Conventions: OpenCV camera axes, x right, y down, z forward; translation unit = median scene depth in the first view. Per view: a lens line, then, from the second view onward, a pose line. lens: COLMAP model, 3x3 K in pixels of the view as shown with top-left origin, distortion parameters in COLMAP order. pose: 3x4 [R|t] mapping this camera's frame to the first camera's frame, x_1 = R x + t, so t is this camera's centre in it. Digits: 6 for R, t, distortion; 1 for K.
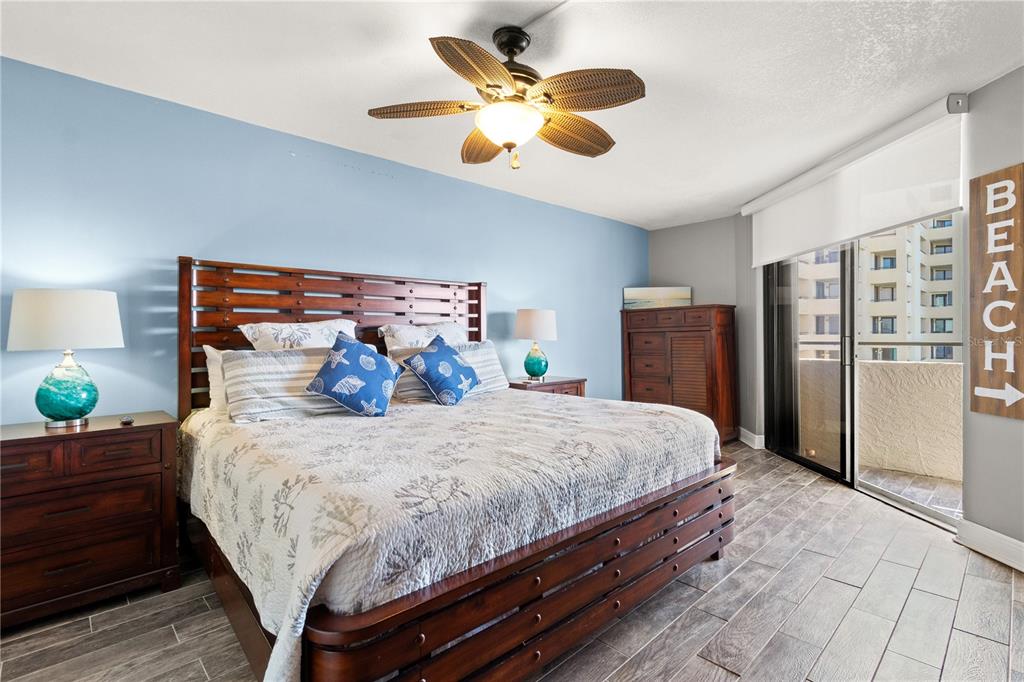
lens RADIAL K [[494.2, 0, 519.1], [0, 494.2, 341.5], [0, 0, 1]] dist [0.001111, 0.001184]
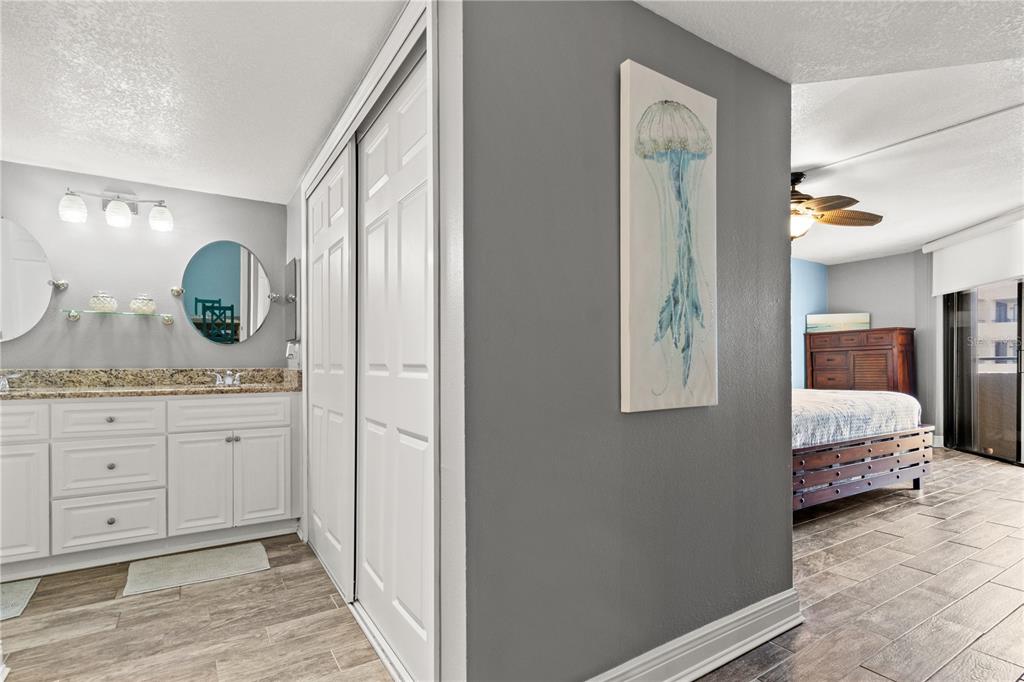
lens RADIAL K [[494.2, 0, 537.0], [0, 494.2, 368.2], [0, 0, 1]] dist [0.001111, 0.001184]
pose [[0.978662, 0.007061, -0.205355, -0.214505], [-0.007393, 0.999972, -0.000849, 0.031865], [0.205344, 0.002349, 0.978687, -0.362536]]
